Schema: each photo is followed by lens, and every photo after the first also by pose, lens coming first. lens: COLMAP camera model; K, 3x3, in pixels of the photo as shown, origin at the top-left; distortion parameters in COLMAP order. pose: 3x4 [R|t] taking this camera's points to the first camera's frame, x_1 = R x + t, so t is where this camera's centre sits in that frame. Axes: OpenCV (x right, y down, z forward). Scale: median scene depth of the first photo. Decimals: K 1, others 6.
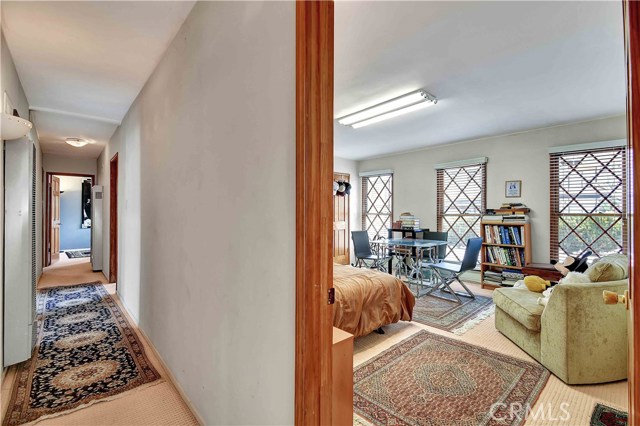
lens RADIAL K [[288.5, 0, 316.7], [0, 288.5, 209.1], [0, 0, 1]] dist [-0.002322, -0.001706]
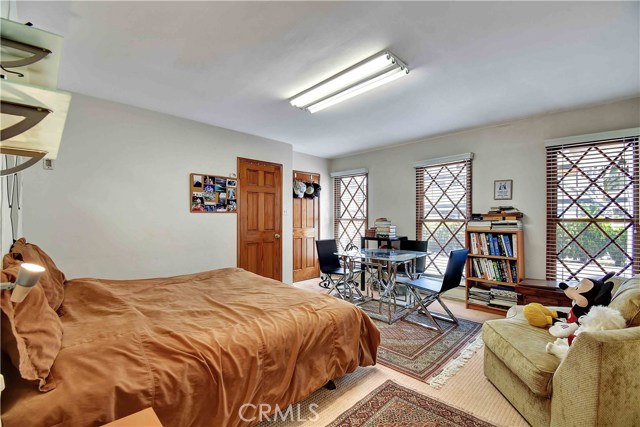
lens RADIAL K [[288.5, 0, 322.6], [0, 288.5, 217.1], [0, 0, 1]] dist [-0.002322, -0.001706]
pose [[0.998287, -0.004063, 0.058362, 0.120810], [0.003379, 0.999924, 0.011823, -0.002091], [-0.058405, -0.011605, 0.998225, 0.214942]]
